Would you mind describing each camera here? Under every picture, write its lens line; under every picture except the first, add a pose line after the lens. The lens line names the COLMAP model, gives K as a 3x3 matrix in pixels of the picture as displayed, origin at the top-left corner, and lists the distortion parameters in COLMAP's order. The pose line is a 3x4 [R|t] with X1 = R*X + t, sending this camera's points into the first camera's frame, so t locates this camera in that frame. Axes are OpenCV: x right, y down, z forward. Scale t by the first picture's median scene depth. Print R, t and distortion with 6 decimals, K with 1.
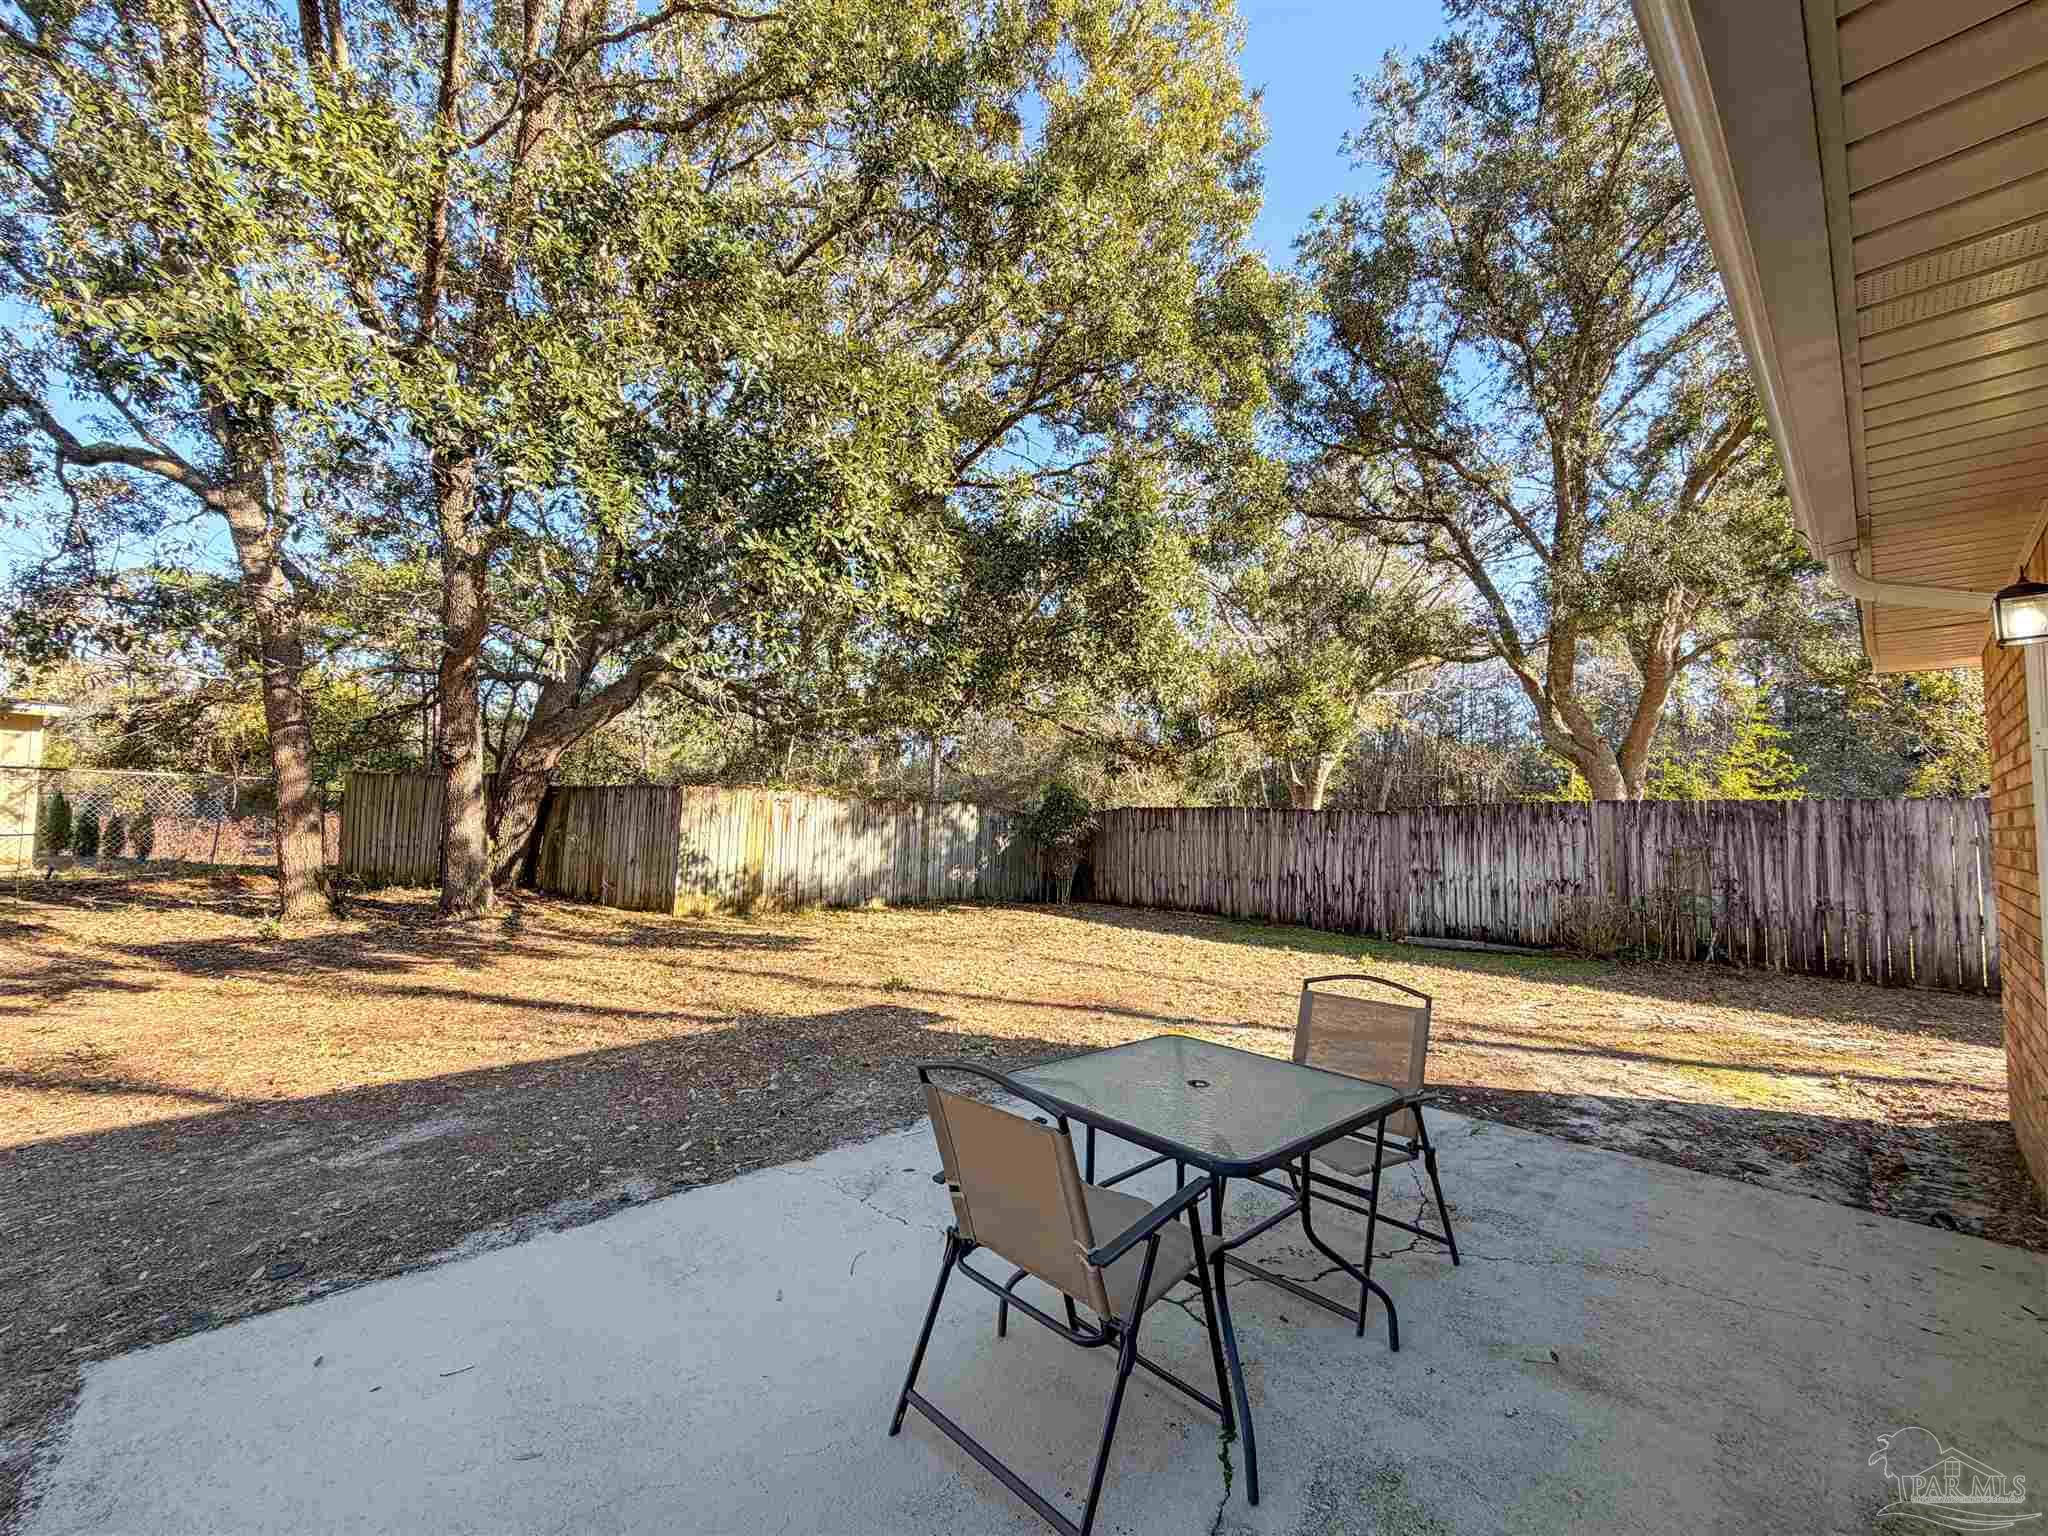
lens RADIAL K [[827.4, 0, 1020.8], [0, 827.4, 768.8], [0, 0, 1]] dist [0.000334, -0.000065]
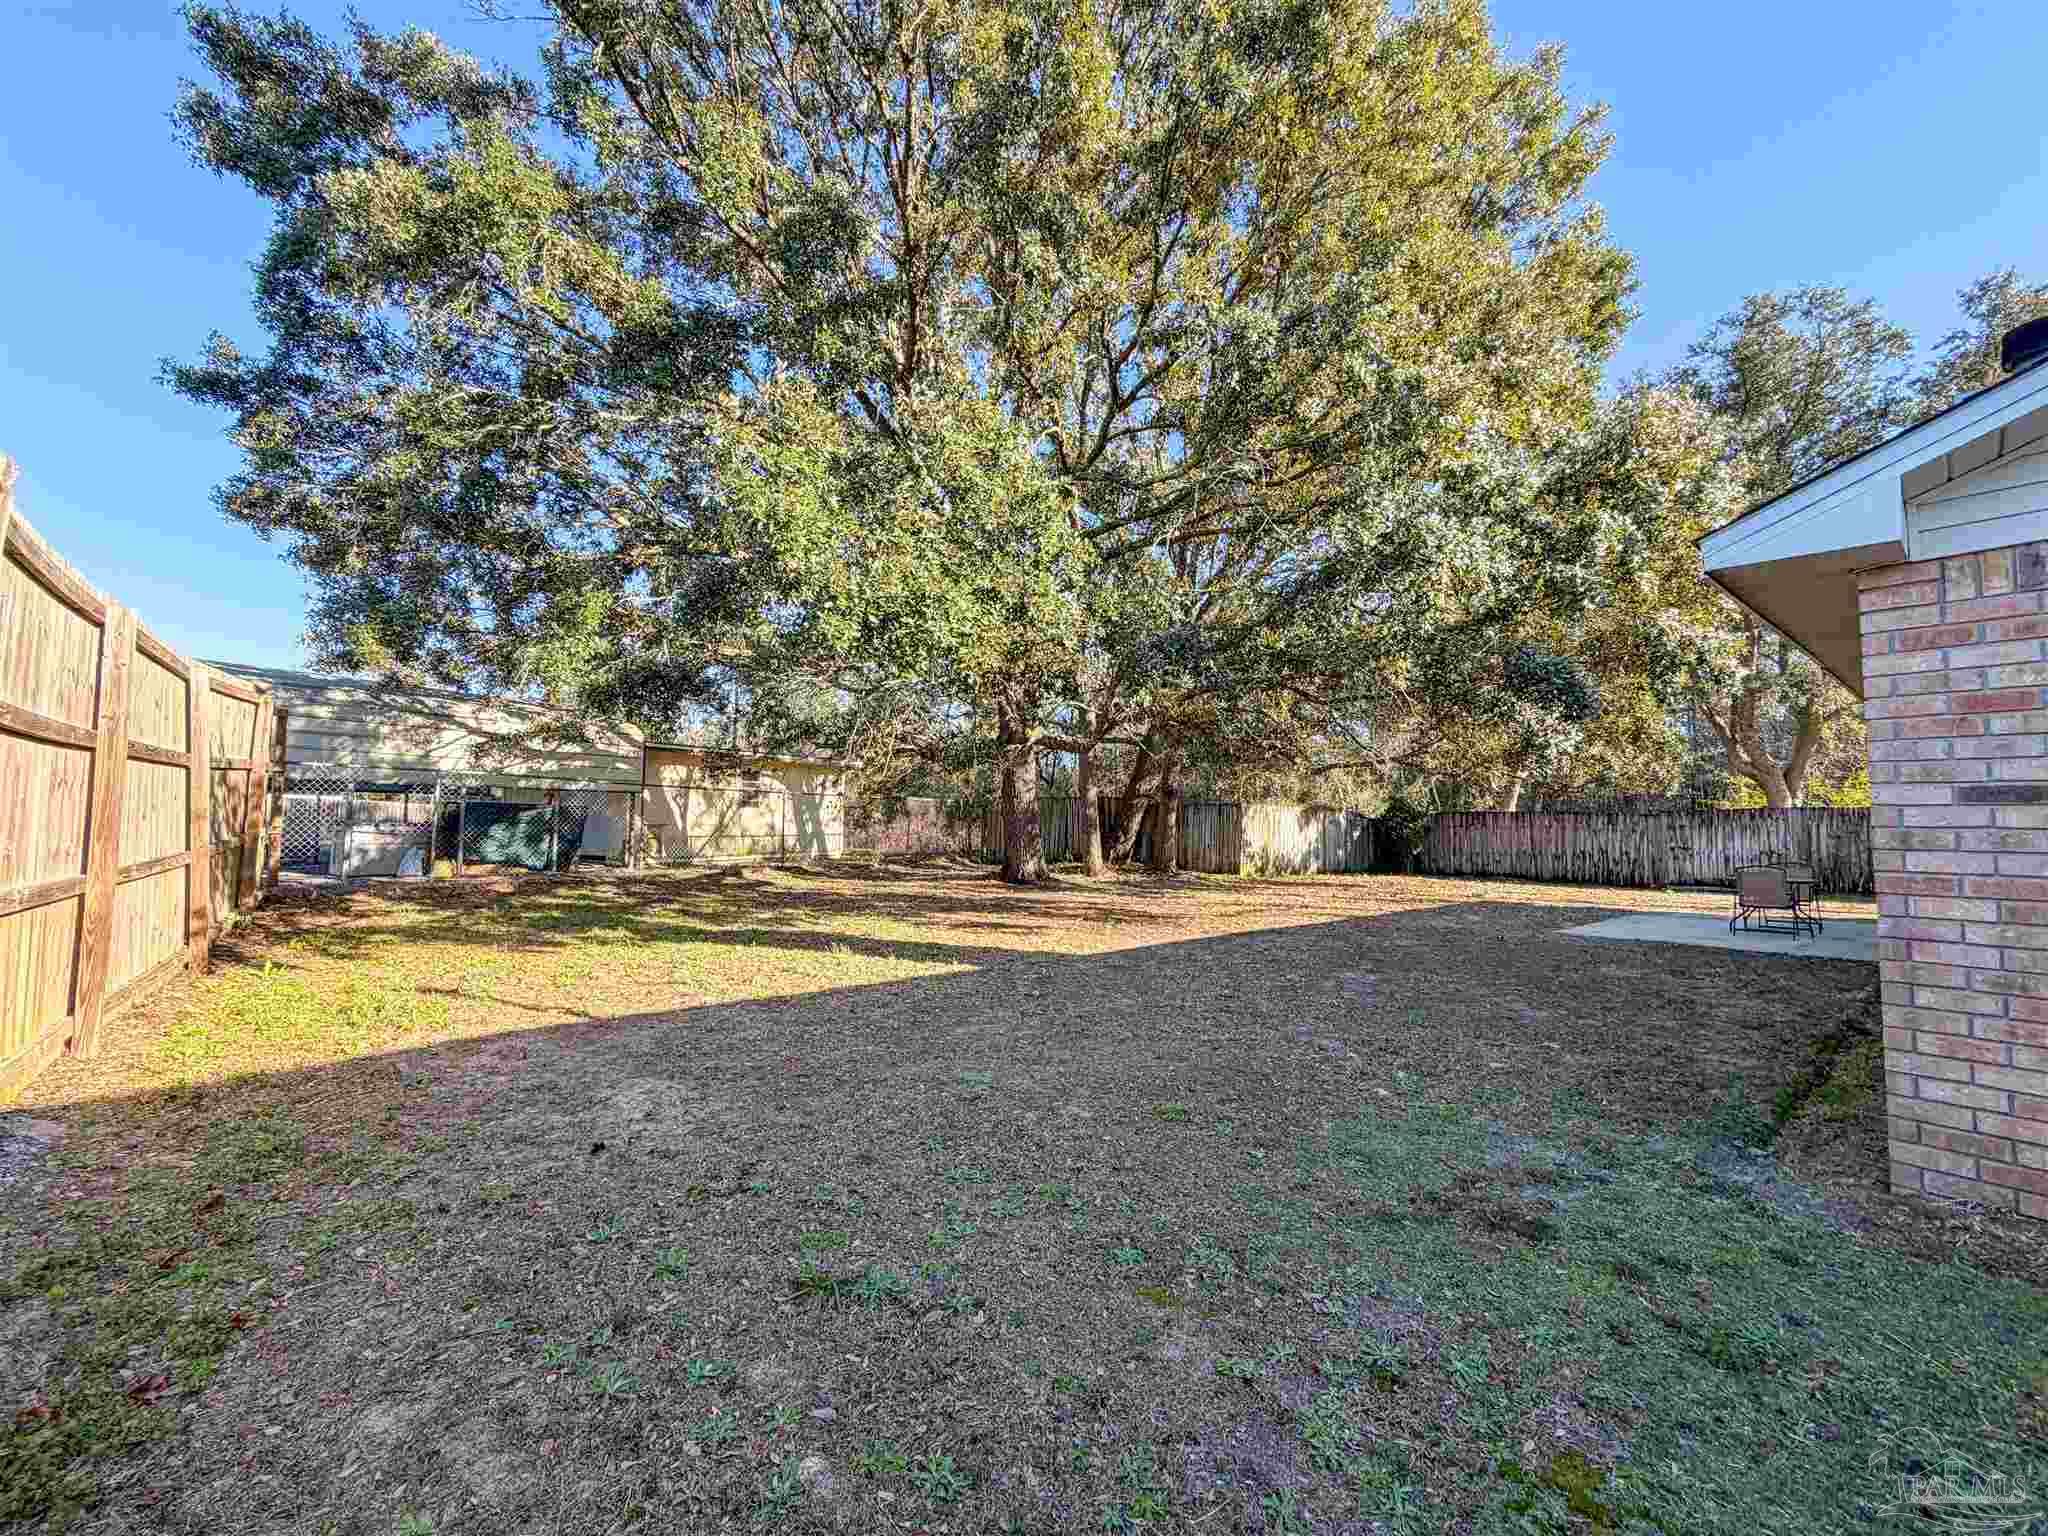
lens RADIAL K [[827.4, 0, 1030.1], [0, 827.4, 772.0], [0, 0, 1]] dist [0.000334, -0.000065]
pose [[0.998592, -0.011274, -0.051831, -0.750411], [0.011377, 0.999934, 0.001688, -0.051698], [0.051808, -0.002276, 0.998654, -0.770736]]
